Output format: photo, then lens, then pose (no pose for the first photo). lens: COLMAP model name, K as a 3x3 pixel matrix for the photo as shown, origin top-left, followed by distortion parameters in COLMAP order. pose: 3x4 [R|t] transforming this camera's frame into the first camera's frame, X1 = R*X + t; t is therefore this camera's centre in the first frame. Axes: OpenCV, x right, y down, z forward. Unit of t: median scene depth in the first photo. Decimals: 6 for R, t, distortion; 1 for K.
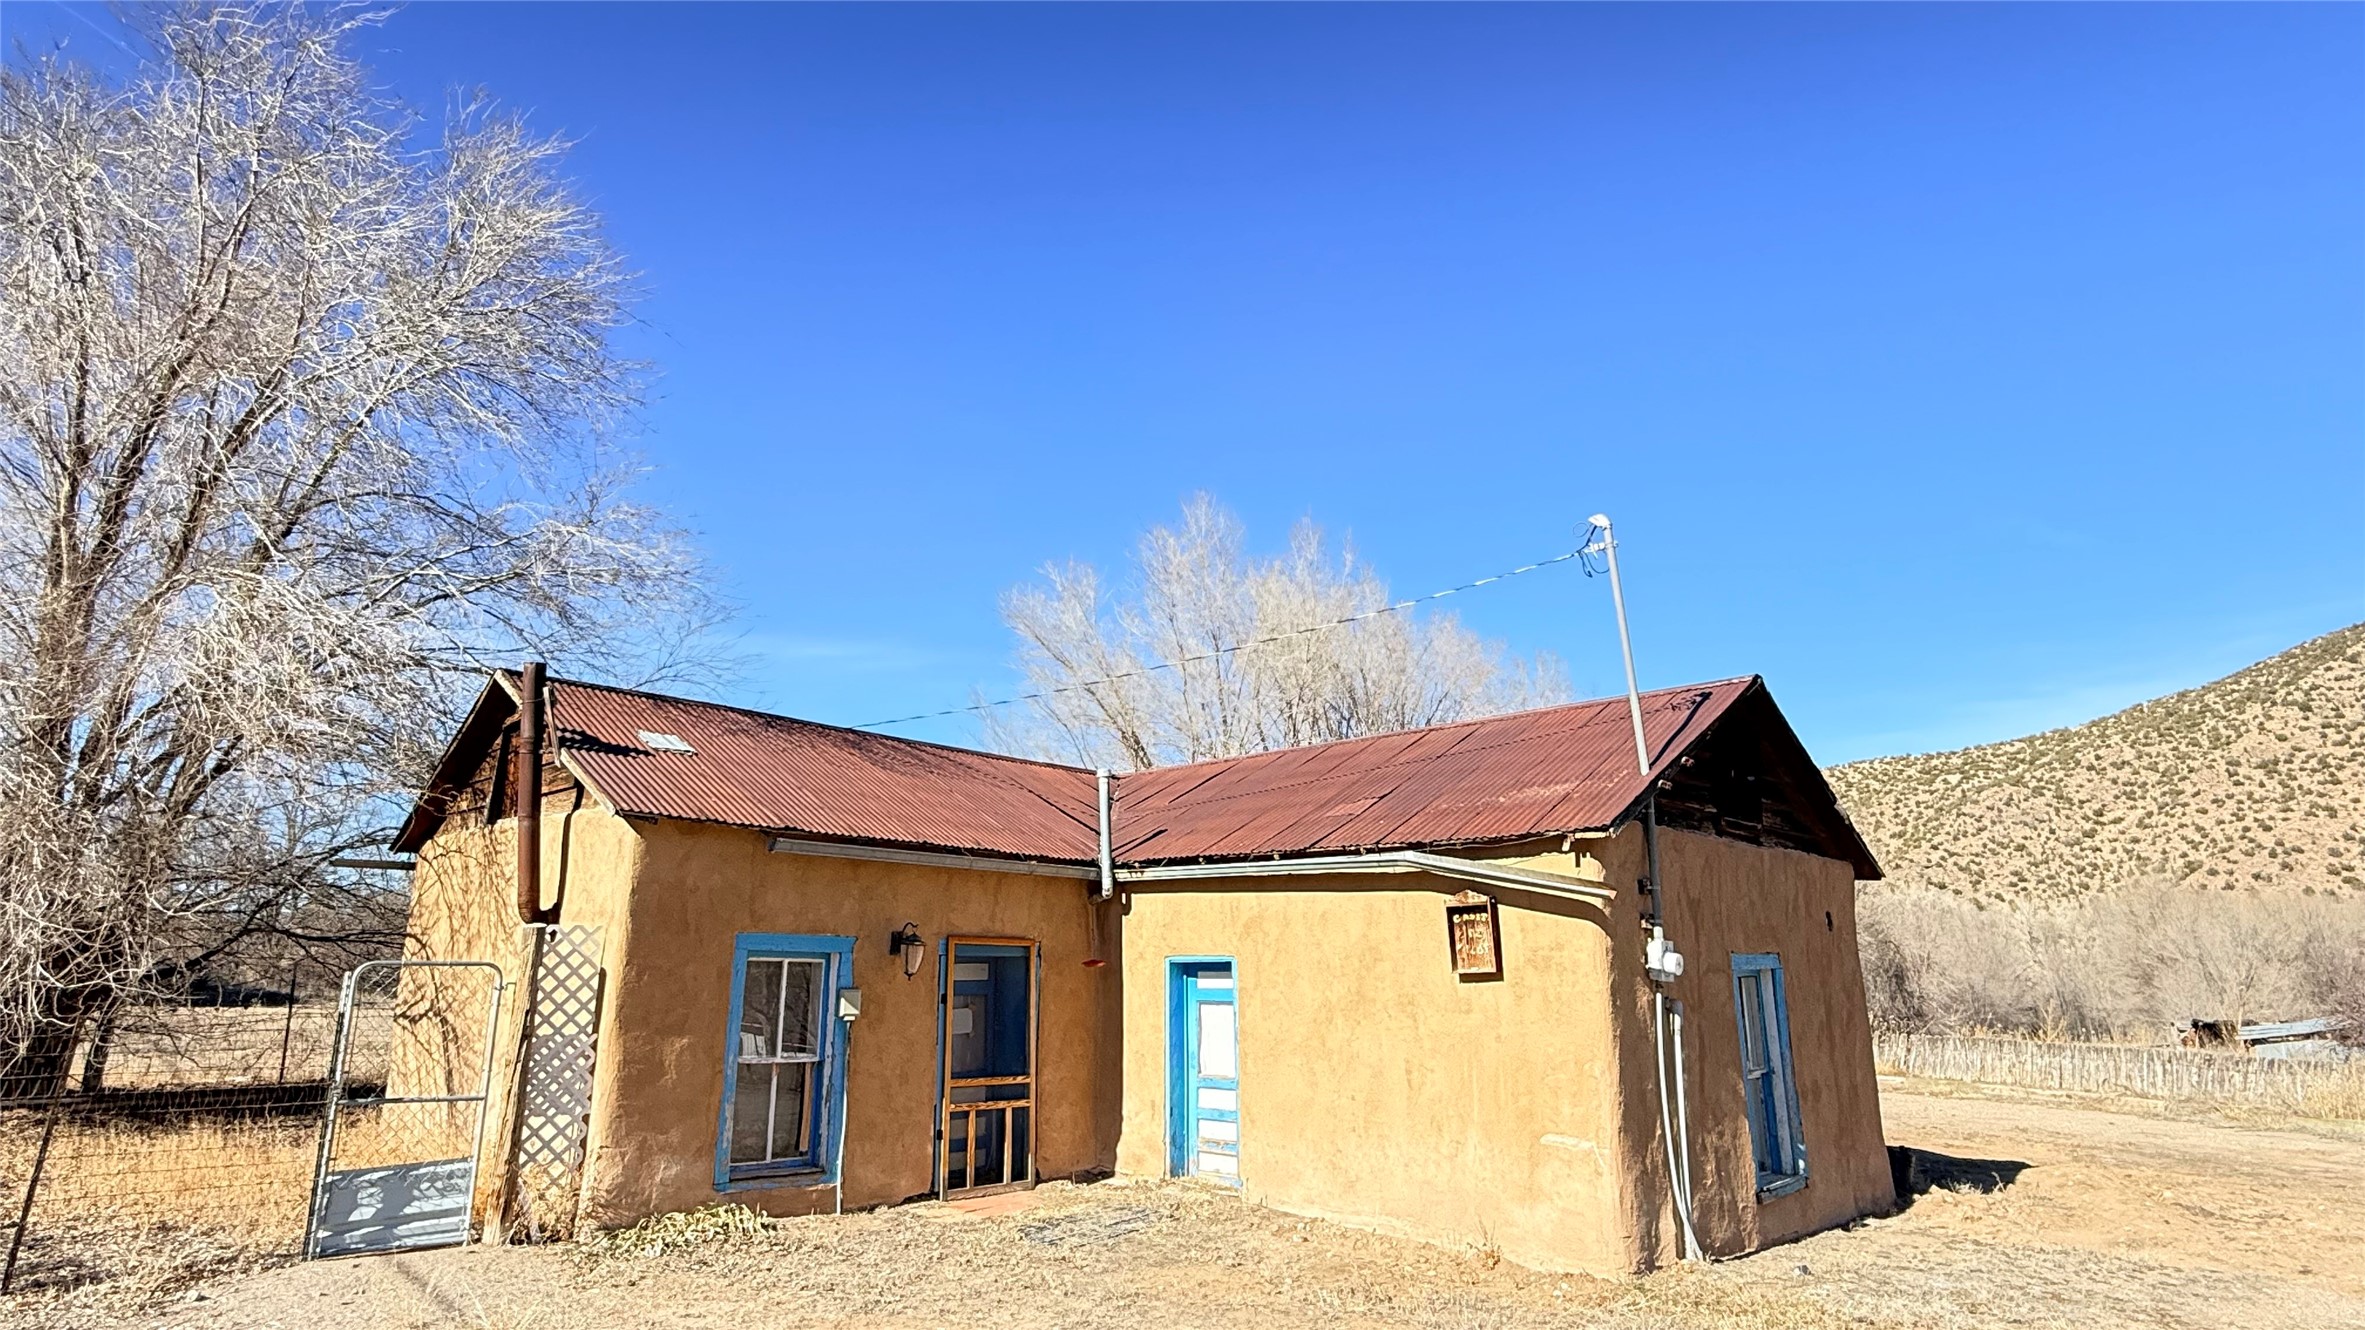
lens RADIAL K [[1270.8, 0, 1186.4], [0, 1270.8, 659.1], [0, 0, 1]] dist [0.005428, 0.001424]
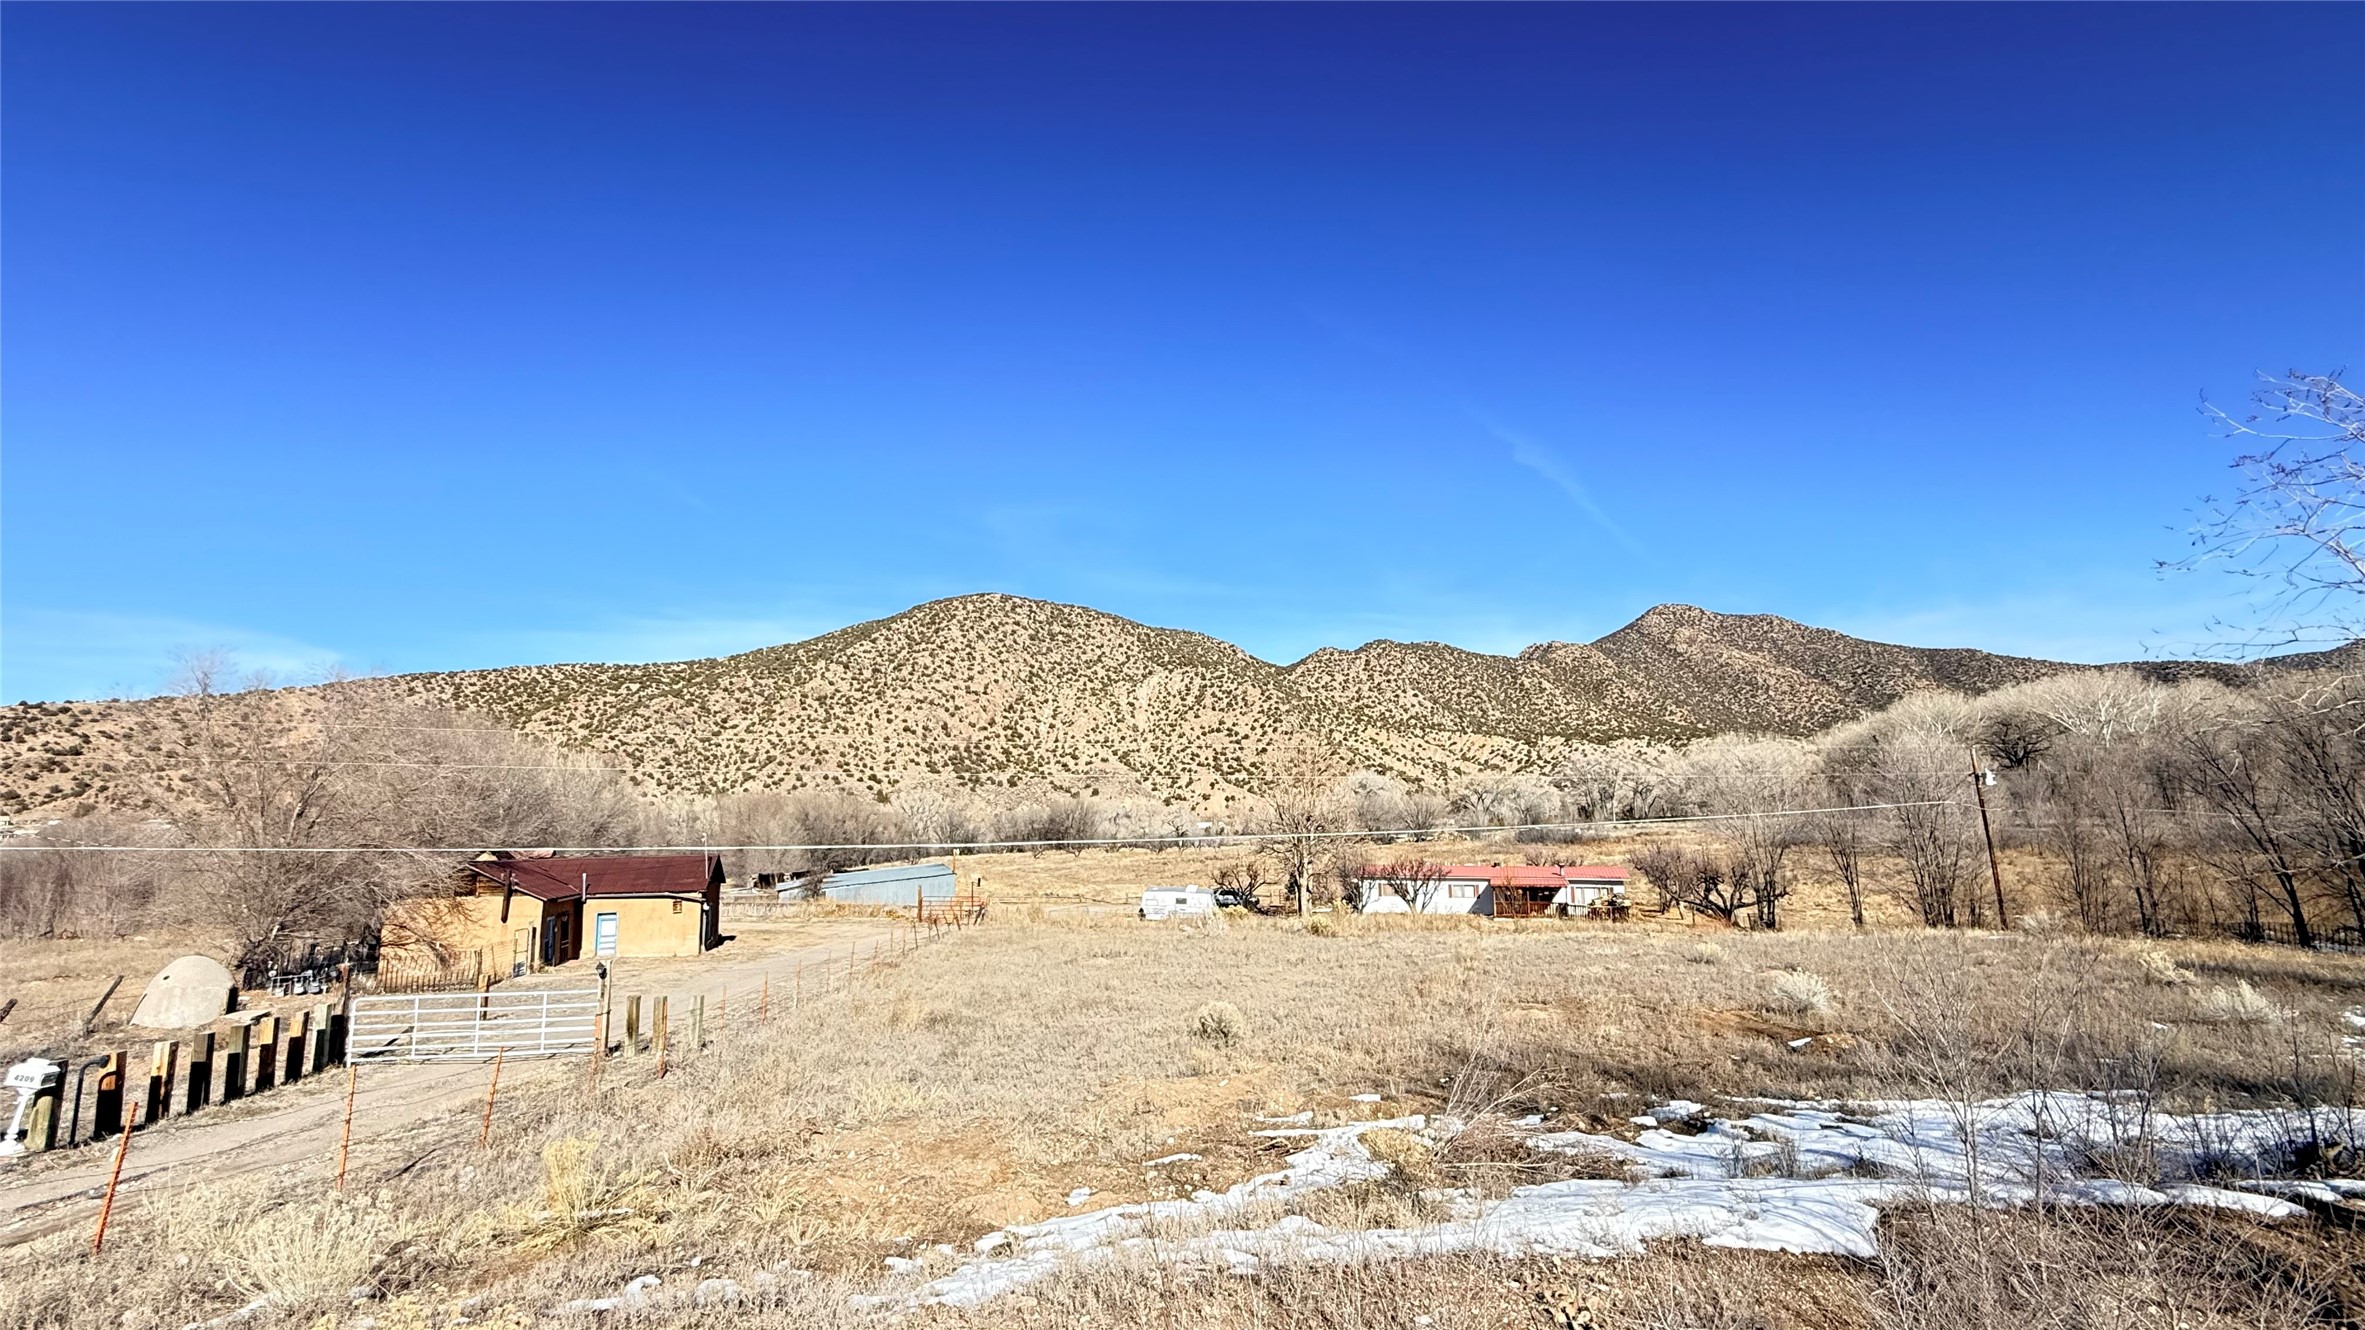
lens RADIAL K [[1054.6, 0, 1190.0], [0, 1054.6, 673.6], [0, 0, 1]] dist [0.000336, -0.000248]
pose [[0.505152, 0.102534, 0.856918, -0.068710], [-0.190384, 0.981696, -0.005233, -0.030401], [-0.841769, -0.160500, 0.515426, -0.080679]]
